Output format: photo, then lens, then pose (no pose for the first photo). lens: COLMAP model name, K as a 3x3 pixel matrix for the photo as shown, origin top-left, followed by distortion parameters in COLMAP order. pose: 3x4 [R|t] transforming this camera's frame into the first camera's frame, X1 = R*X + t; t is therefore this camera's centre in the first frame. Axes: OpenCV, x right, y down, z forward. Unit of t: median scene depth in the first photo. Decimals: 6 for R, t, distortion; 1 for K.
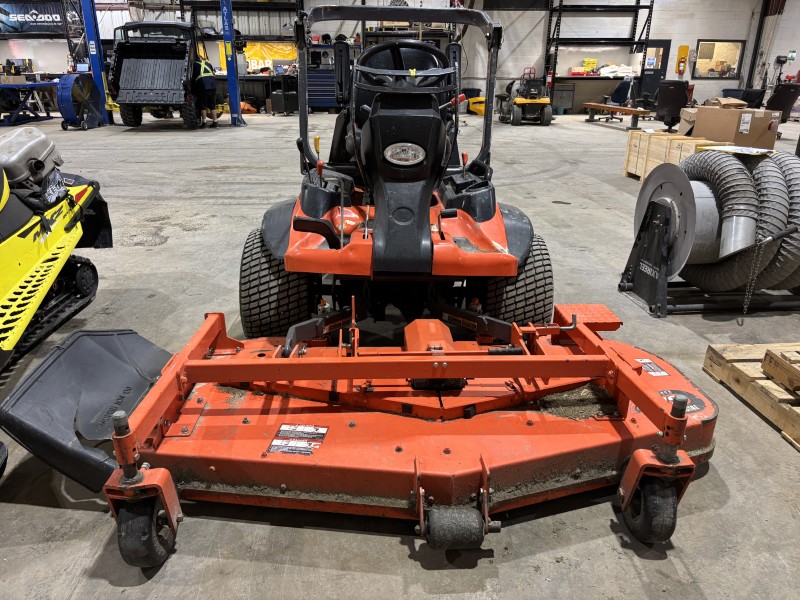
lens RADIAL K [[607.4, 0, 396.1], [0, 607.4, 301.5], [0, 0, 1]] dist [0.041098, -0.044607]
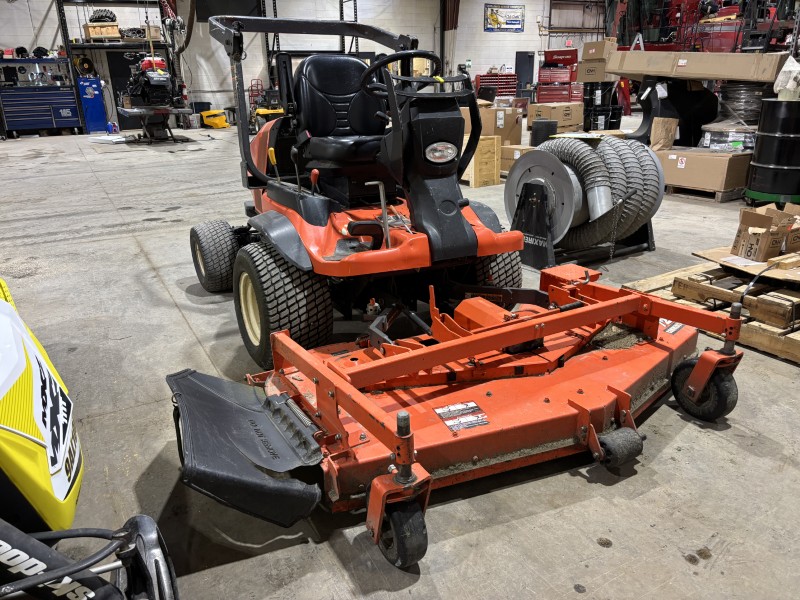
lens RADIAL K [[607.4, 0, 394.1], [0, 607.4, 302.0], [0, 0, 1]] dist [0.041098, -0.044607]
pose [[0.890545, -0.179809, 0.417849, -0.470435], [0.186694, 0.982107, 0.024727, -0.015668], [-0.414818, 0.055990, 0.908180, 0.038891]]
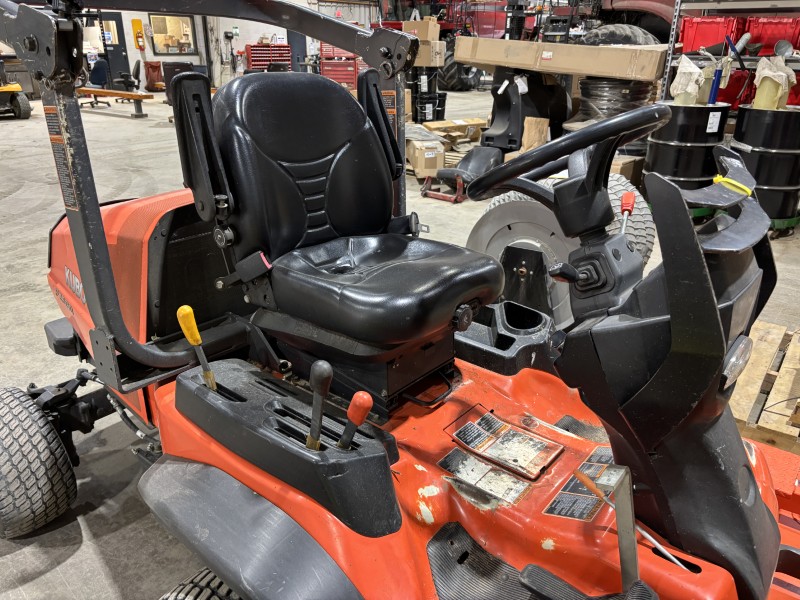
lens RADIAL K [[607.4, 0, 401.6], [0, 607.4, 298.8], [0, 0, 1]] dist [0.041098, -0.044607]
pose [[0.648729, -0.294066, 0.701909, -0.367539], [0.264907, 0.951903, 0.153964, -0.344804], [-0.713425, 0.086060, 0.695427, 0.701428]]
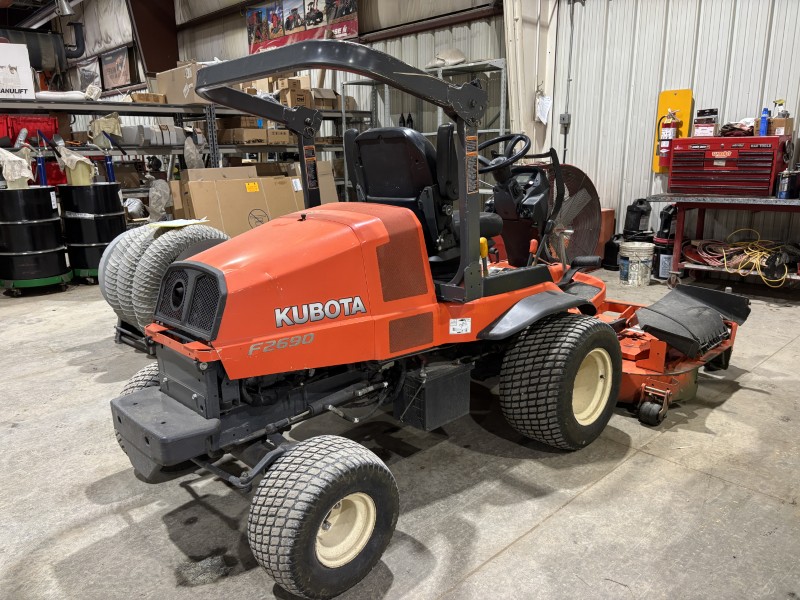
lens RADIAL K [[607.4, 0, 394.1], [0, 607.4, 301.8], [0, 0, 1]] dist [0.041098, -0.044607]
pose [[-0.663845, -0.173063, 0.727570, -0.740539], [0.274525, 0.848553, 0.452321, -0.676400], [-0.695662, 0.500008, -0.515797, 1.750034]]
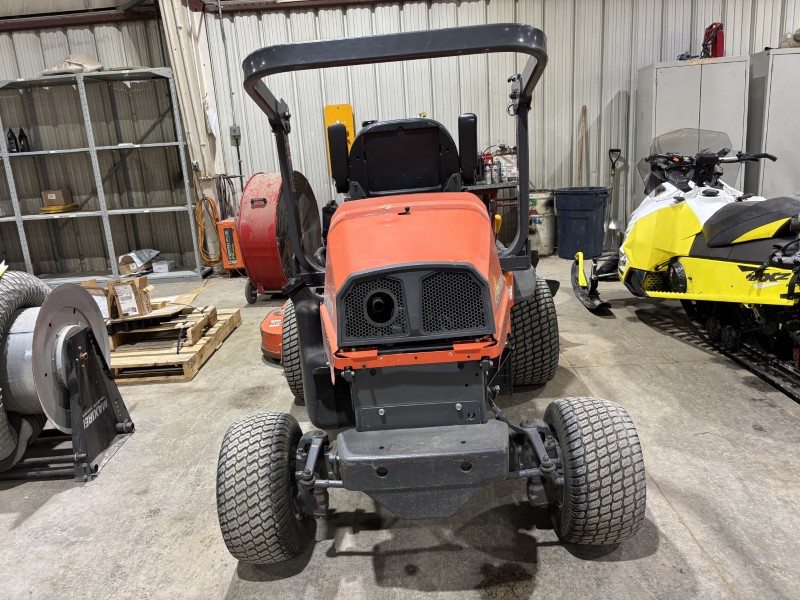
lens RADIAL K [[607.4, 0, 397.6], [0, 607.4, 297.9], [0, 0, 1]] dist [0.041098, -0.044607]
pose [[-0.996746, 0.048373, 0.064475, -0.039347], [0.076184, 0.826618, 0.557582, -0.780628], [-0.026324, 0.560680, -0.827614, 2.076290]]
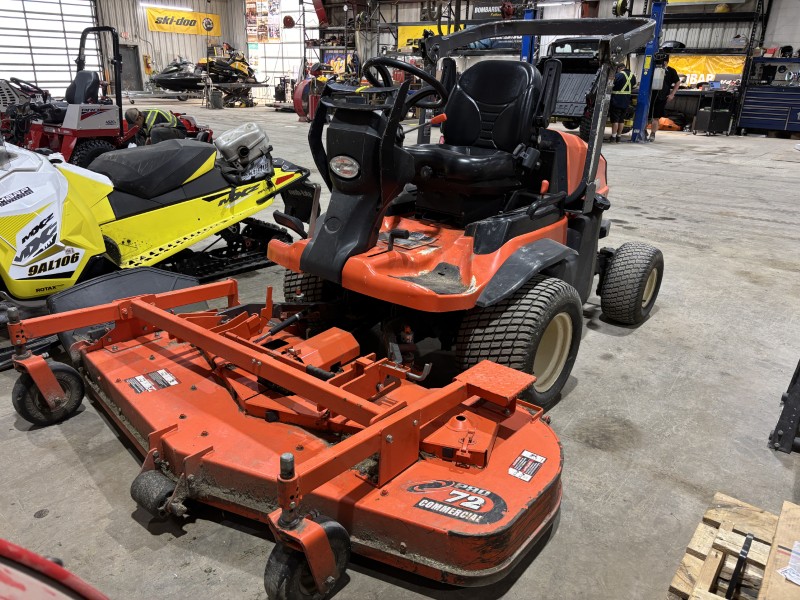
lens RADIAL K [[607.4, 0, 400.4], [0, 607.4, 300.0], [0, 0, 1]] dist [0.041098, -0.044607]
pose [[0.748245, 0.241622, -0.617857, 0.639582], [-0.254708, 0.964571, 0.068750, -0.098297], [0.612579, 0.105931, 0.783279, 0.224258]]
